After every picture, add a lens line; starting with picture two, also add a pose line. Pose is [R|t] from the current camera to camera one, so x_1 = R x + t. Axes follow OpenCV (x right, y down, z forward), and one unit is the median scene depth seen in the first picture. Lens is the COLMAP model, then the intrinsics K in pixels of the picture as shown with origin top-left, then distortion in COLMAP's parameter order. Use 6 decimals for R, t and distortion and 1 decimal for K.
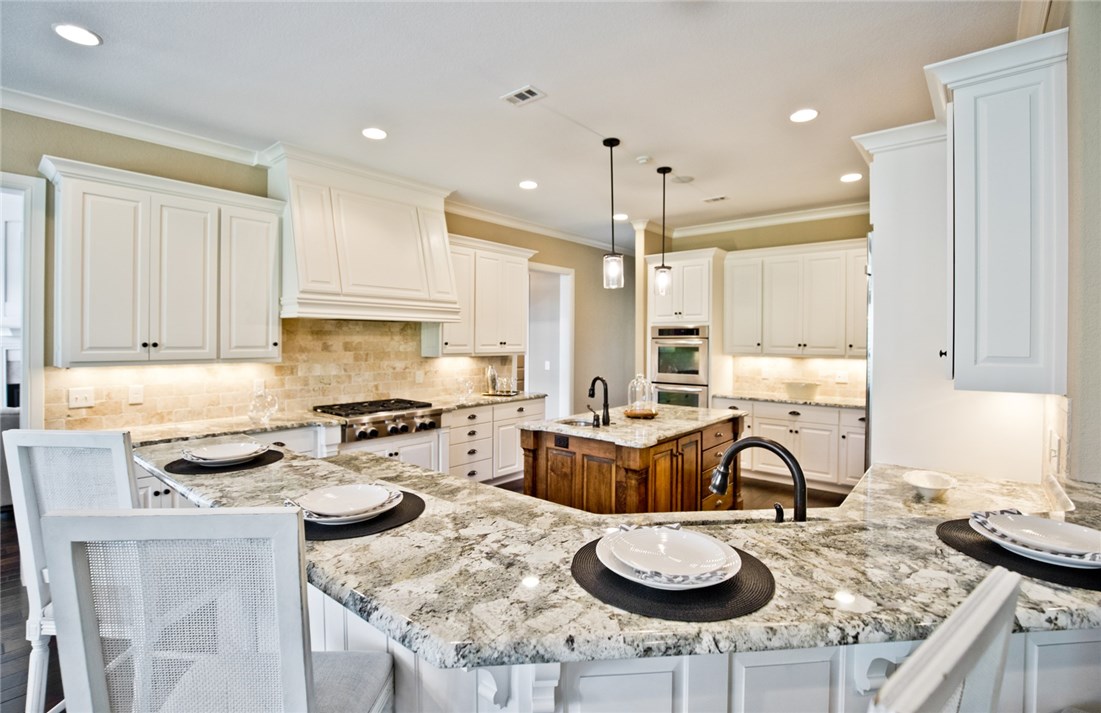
lens RADIAL K [[505.8, 0, 543.9], [0, 505.8, 346.5], [0, 0, 1]] dist [-0.021343, 0.001922]
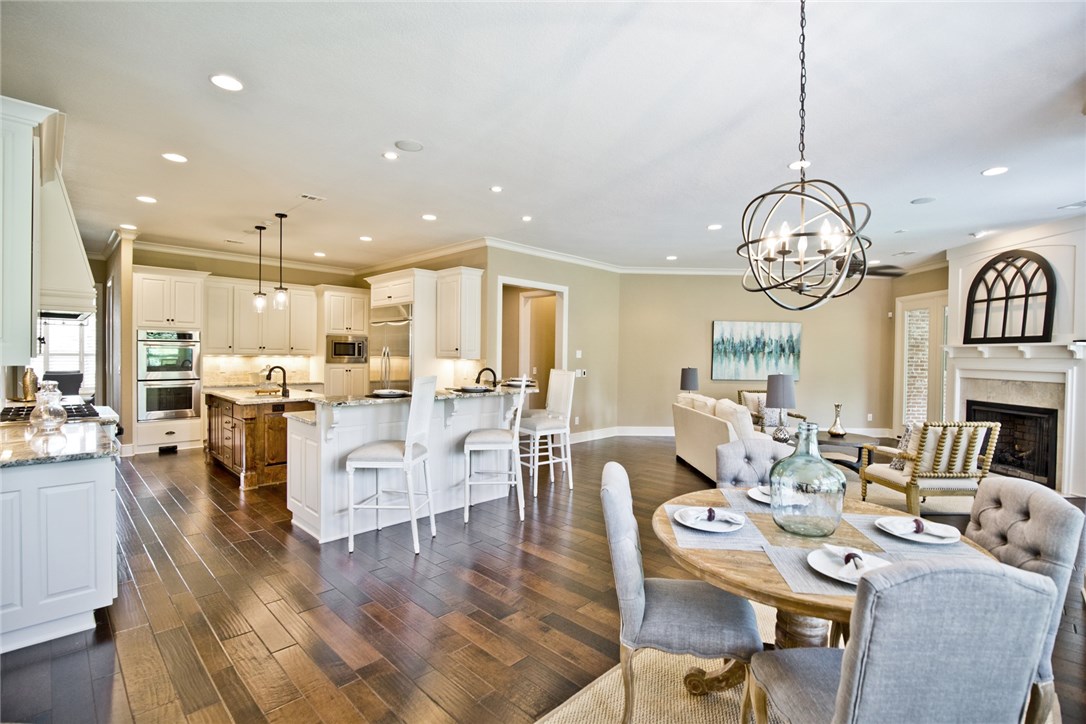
lens RADIAL K [[497.7, 0, 545.6], [0, 497.7, 362.2], [0, 0, 1]] dist [-0.033835, 0.004592]
pose [[0.072060, -0.022275, 0.997152, -1.153538], [0.002685, 0.999751, 0.022139, 0.014167], [-0.997397, 0.001082, 0.072102, 0.058557]]
